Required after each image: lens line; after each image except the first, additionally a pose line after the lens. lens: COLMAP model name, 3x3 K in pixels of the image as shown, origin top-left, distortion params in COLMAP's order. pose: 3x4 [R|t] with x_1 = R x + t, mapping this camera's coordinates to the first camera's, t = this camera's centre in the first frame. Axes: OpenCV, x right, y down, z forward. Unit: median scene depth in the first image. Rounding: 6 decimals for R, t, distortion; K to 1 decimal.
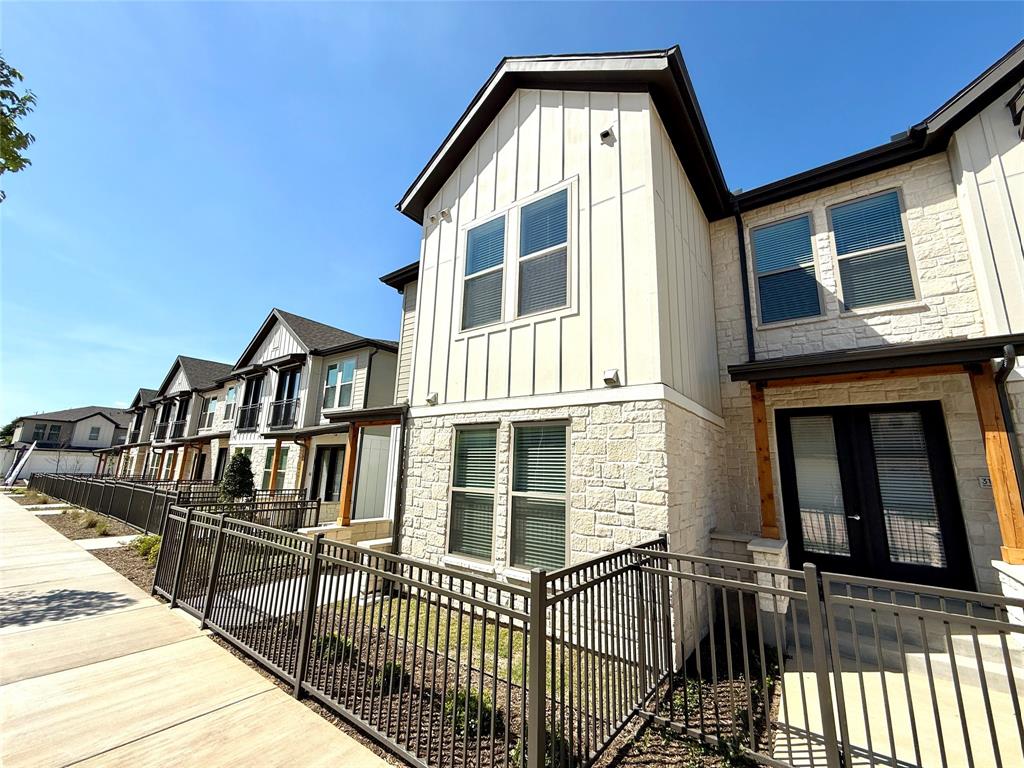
lens RADIAL K [[407.3, 0, 512.0], [0, 407.3, 384.0], [0, 0, 1]] dist [-0.001127, 0.000094]
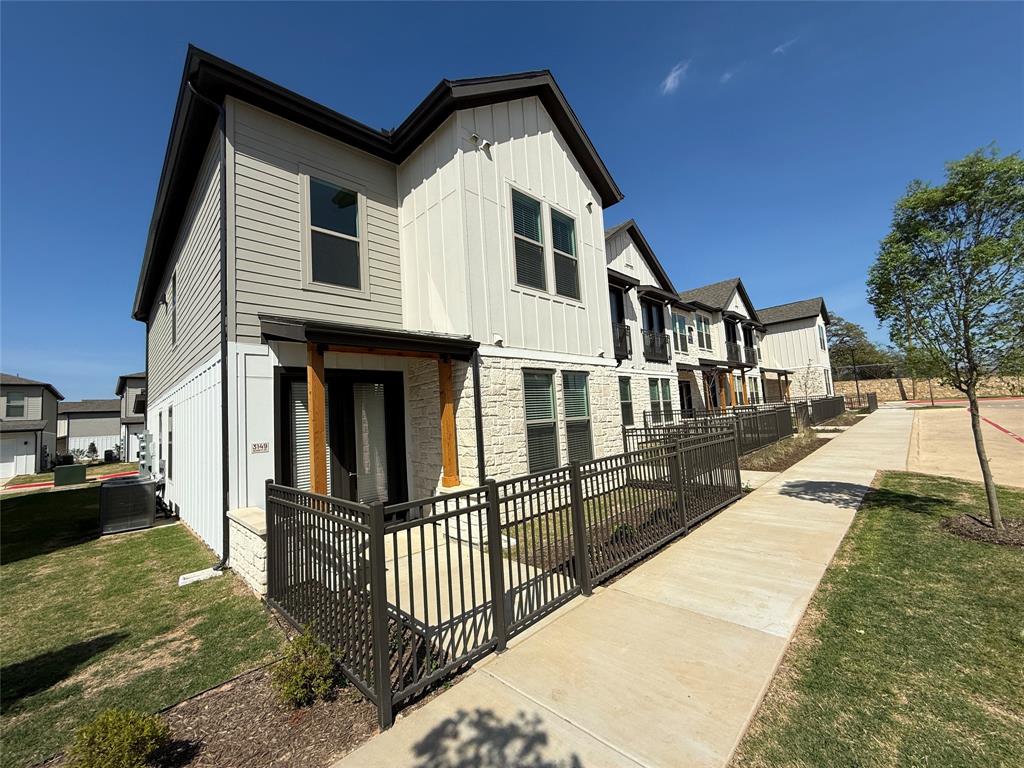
lens RADIAL K [[407.3, 0, 512.0], [0, 407.3, 384.0], [0, 0, 1]] dist [-0.001127, 0.000094]
pose [[0.149135, 0.044547, 0.987813, -1.312490], [-0.133114, 0.990796, -0.024585, 0.182499], [-0.979816, -0.127825, 0.153692, 0.873016]]
